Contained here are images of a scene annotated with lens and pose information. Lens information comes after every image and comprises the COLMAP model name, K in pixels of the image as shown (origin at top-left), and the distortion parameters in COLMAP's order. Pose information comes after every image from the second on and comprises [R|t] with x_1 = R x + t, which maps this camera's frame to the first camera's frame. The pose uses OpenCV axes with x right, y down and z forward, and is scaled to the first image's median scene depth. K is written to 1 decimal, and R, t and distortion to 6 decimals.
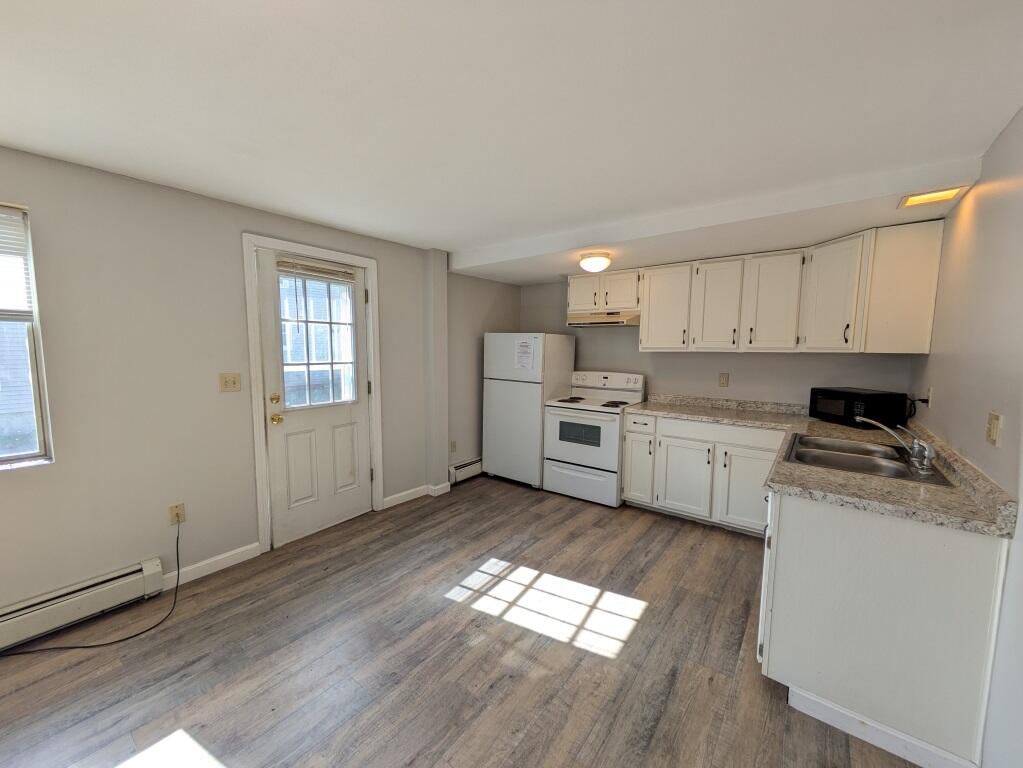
lens RADIAL K [[405.5, 0, 507.1], [0, 405.5, 386.5], [0, 0, 1]] dist [-0.001211, 0.004084]
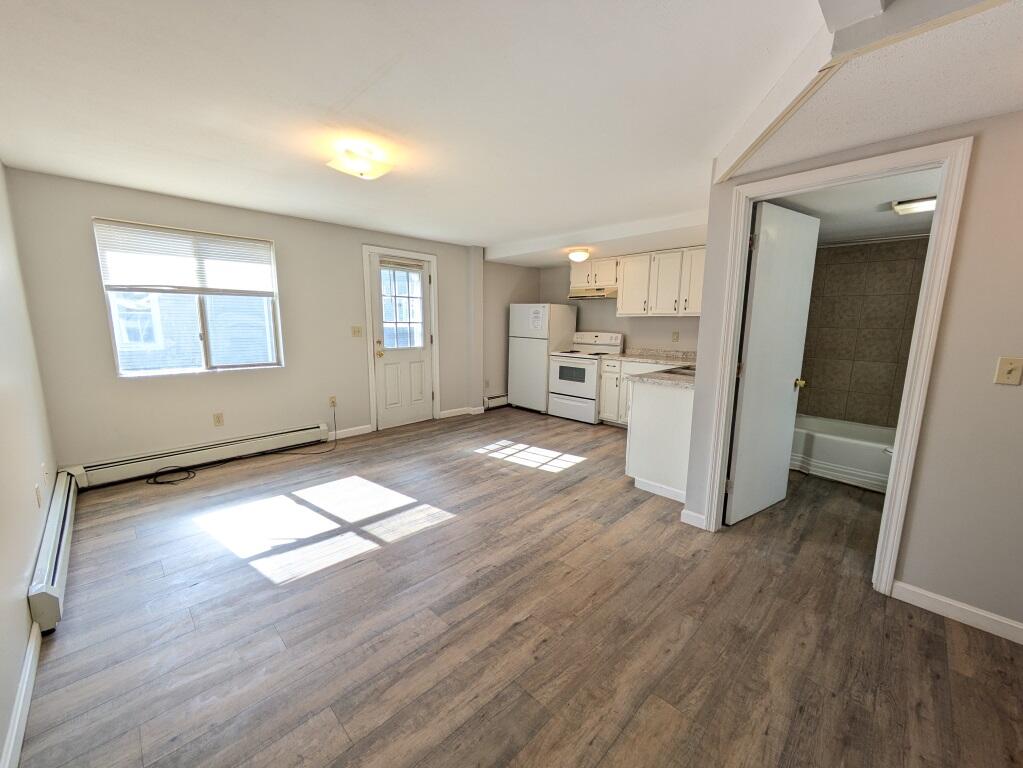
lens RADIAL K [[405.5, 0, 507.1], [0, 405.5, 386.5], [0, 0, 1]] dist [-0.001211, 0.004084]
pose [[0.991522, 0.023427, -0.127808, 0.156259], [-0.015528, 0.997927, 0.062453, 0.085962], [0.129006, -0.059939, 0.989831, -0.533514]]
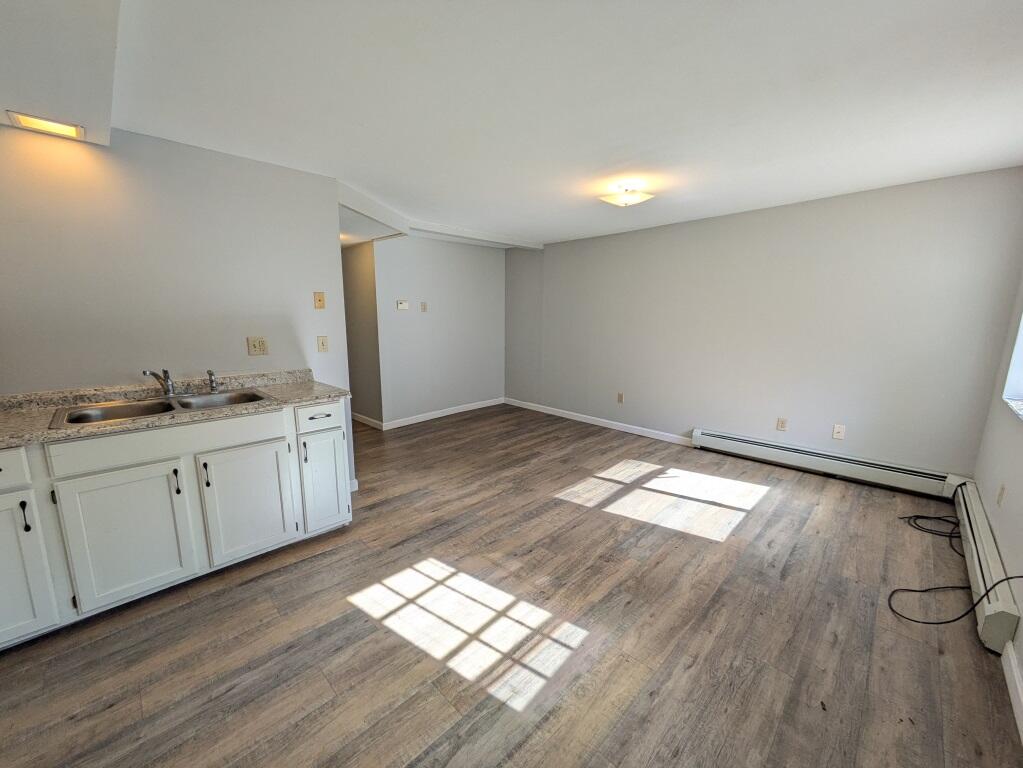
lens RADIAL K [[405.5, 0, 507.1], [0, 405.5, 386.5], [0, 0, 1]] dist [-0.001211, 0.004084]
pose [[-0.991850, -0.032373, 0.123226, -0.059932], [0.002312, 0.962447, 0.271459, -0.094507], [-0.127387, 0.269532, -0.954529, 1.176053]]
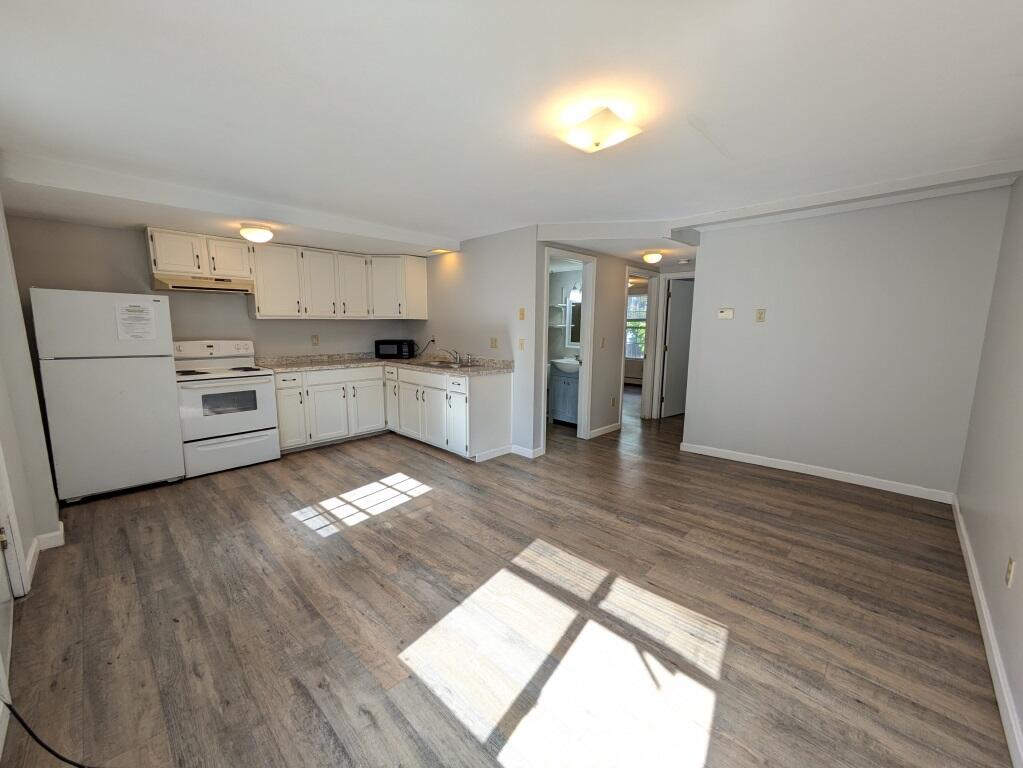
lens RADIAL K [[405.5, 0, 507.1], [0, 405.5, 386.5], [0, 0, 1]] dist [-0.001211, 0.004084]
pose [[0.111109, -0.156891, 0.981346, -0.816992], [0.094018, 0.984691, 0.146781, -0.004029], [-0.989351, 0.075956, 0.124158, 0.244707]]
